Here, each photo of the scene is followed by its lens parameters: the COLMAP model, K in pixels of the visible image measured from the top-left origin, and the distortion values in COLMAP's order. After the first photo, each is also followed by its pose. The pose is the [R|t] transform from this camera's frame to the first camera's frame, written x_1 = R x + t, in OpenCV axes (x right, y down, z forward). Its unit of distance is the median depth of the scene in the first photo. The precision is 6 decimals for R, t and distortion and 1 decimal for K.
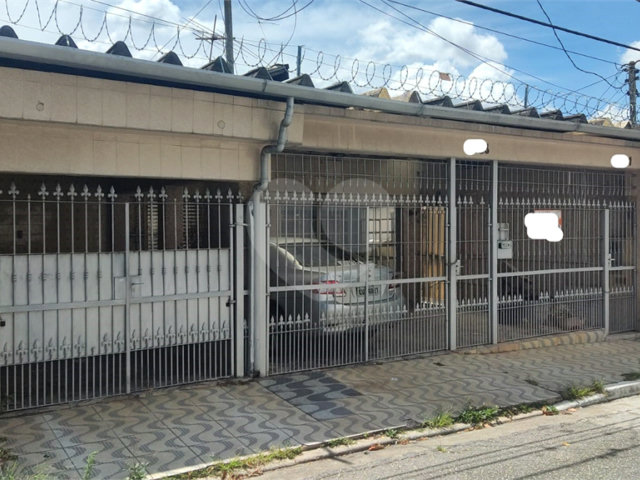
lens RADIAL K [[647.9, 0, 330.8], [0, 647.9, 239.2], [0, 0, 1]] dist [0.080519, -0.017418]
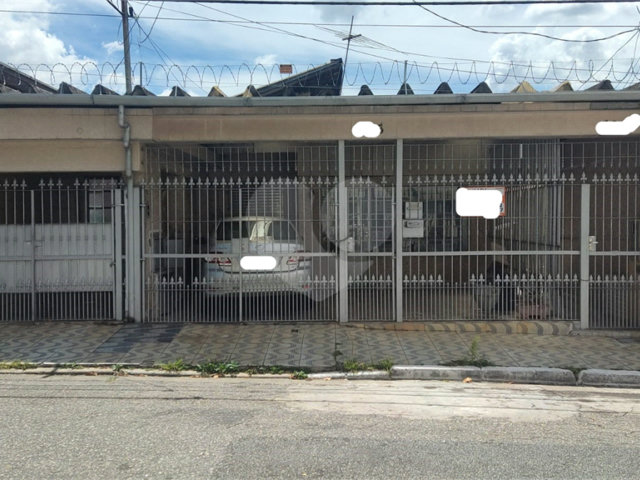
lens RADIAL K [[647.9, 0, 330.8], [0, 647.9, 239.2], [0, 0, 1]] dist [0.080519, -0.017418]
pose [[0.824999, 0.019762, -0.564788, 0.926186], [-0.005940, 0.999636, 0.026301, 0.009074], [0.565103, -0.018343, 0.824817, 0.147669]]
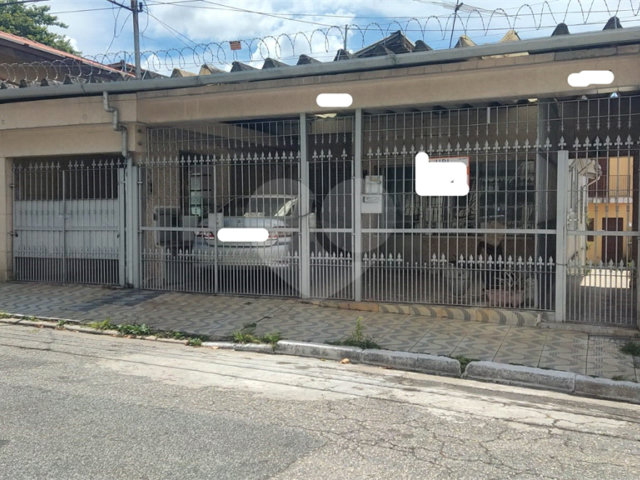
lens RADIAL K [[647.9, 0, 330.8], [0, 647.9, 239.2], [0, 0, 1]] dist [0.080519, -0.017418]
pose [[0.547065, 0.042177, -0.836027, 1.305337], [-0.010725, 0.999001, 0.043381, 0.035082], [0.837022, -0.014766, 0.546971, 0.566045]]
